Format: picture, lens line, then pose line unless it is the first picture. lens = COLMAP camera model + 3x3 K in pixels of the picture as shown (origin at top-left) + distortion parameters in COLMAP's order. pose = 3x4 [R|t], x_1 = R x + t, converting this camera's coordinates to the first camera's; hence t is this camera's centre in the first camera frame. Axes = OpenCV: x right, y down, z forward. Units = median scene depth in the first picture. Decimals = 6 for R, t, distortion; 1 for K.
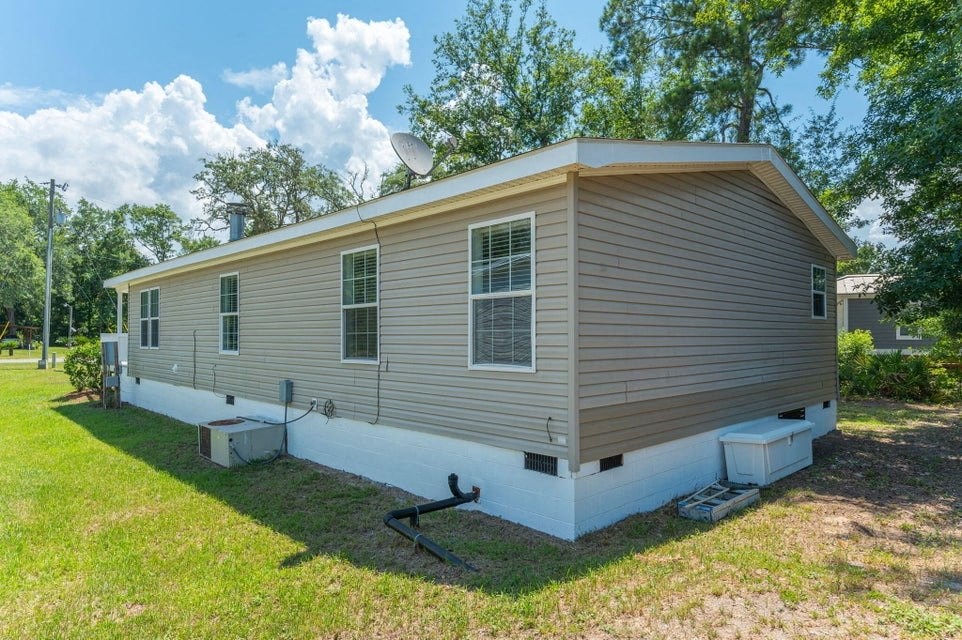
lens RADIAL K [[571.6, 0, 481.1], [0, 571.6, 322.5], [0, 0, 1]] dist [0.008318, 0.000579]
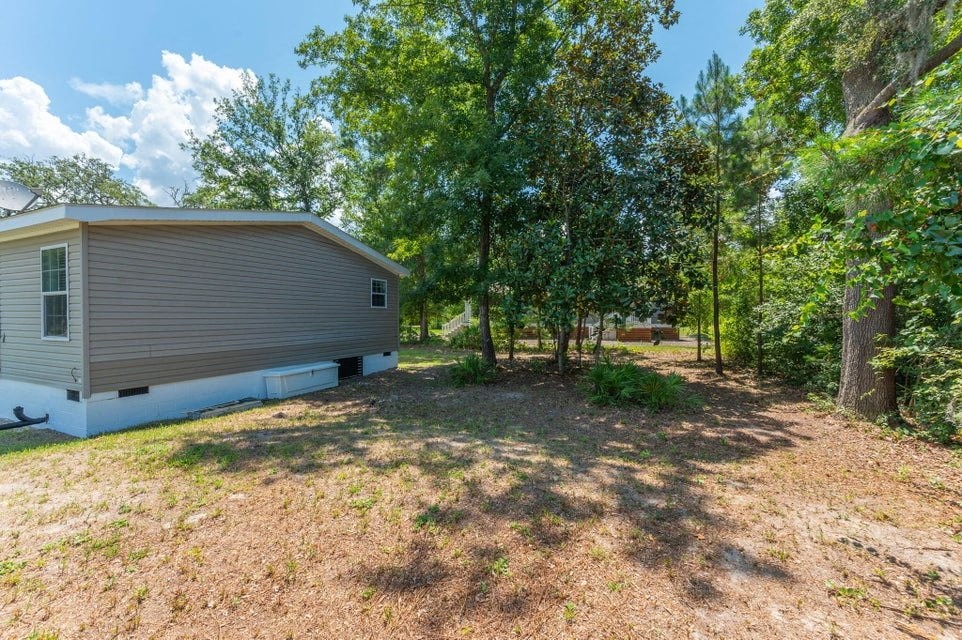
lens RADIAL K [[380.6, 0, 482.2], [0, 380.6, 318.3], [0, 0, 1]] dist [0.001078, -0.001333]
pose [[0.922914, -0.002336, 0.384998, 0.155702], [-0.008688, 0.999601, 0.026893, -0.003730], [-0.384907, -0.028165, 0.922525, -0.096026]]
